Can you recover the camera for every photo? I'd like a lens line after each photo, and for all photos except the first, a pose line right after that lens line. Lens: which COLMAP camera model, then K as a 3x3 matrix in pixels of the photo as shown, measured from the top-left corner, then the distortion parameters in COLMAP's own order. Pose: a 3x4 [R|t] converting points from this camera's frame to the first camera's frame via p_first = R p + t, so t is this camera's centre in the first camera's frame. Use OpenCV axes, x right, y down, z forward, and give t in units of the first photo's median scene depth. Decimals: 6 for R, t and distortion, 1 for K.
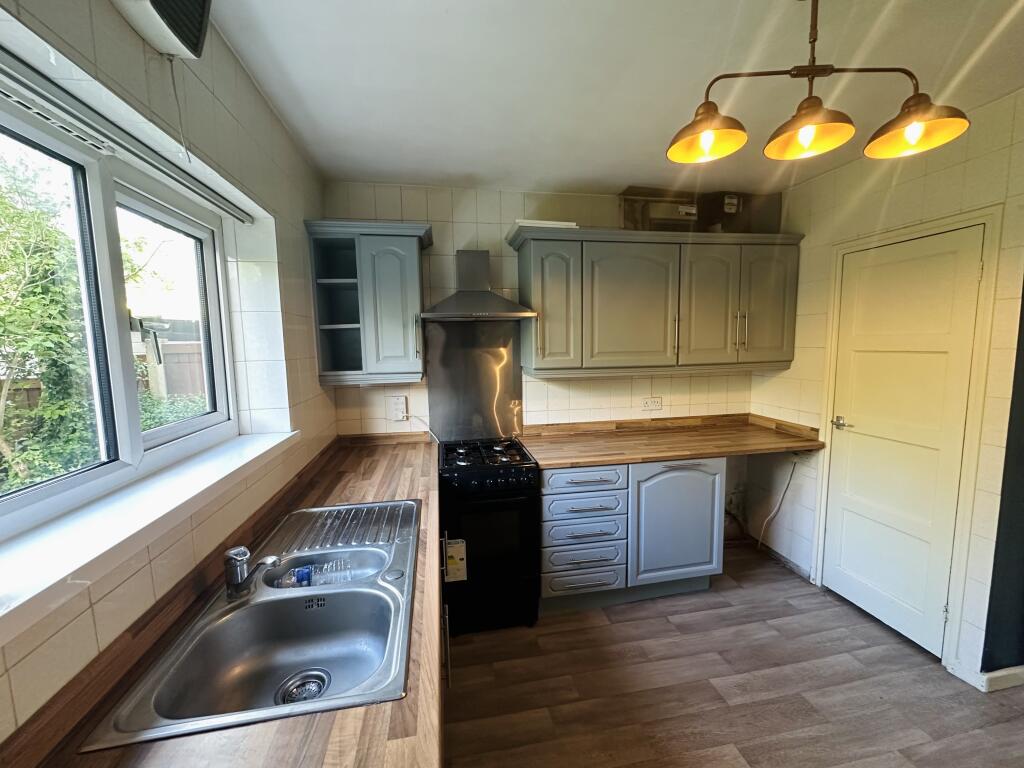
lens RADIAL K [[409.2, 0, 511.3], [0, 409.2, 385.2], [0, 0, 1]] dist [-0.006428, 0.000471]
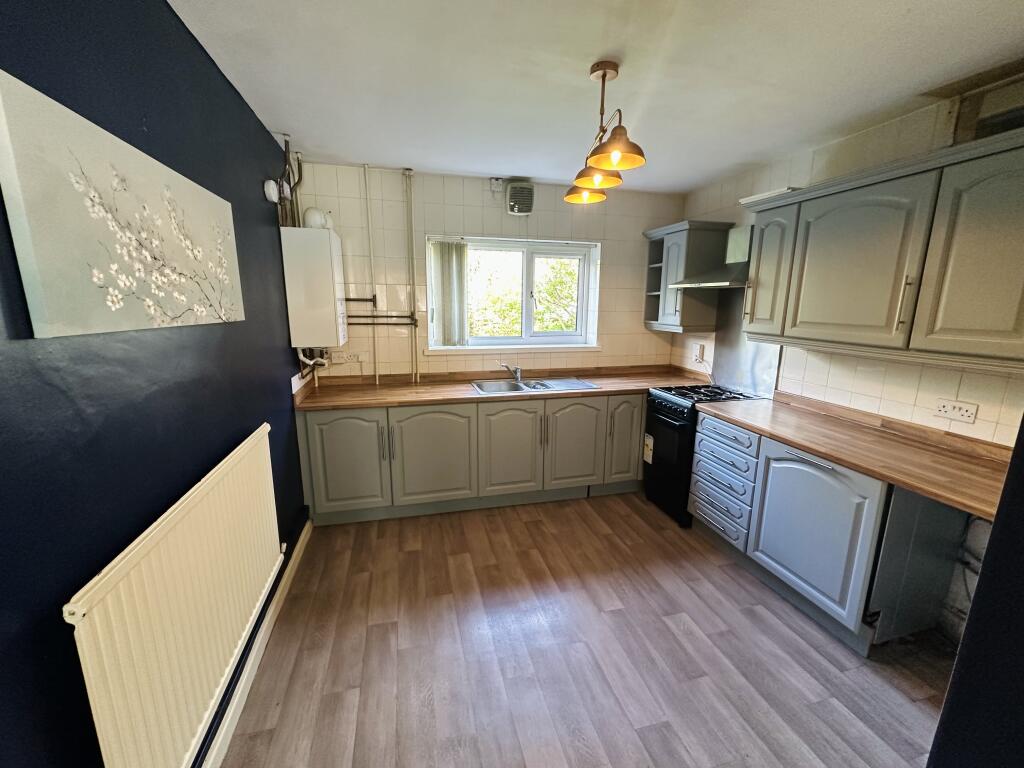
lens RADIAL K [[409.2, 0, 511.3], [0, 409.2, 385.2], [0, 0, 1]] dist [-0.006428, 0.000471]
pose [[0.079419, 0.222325, -0.971733, 1.137277], [-0.114318, 0.970412, 0.212679, -0.064374], [0.990265, 0.094196, 0.102485, 0.276222]]
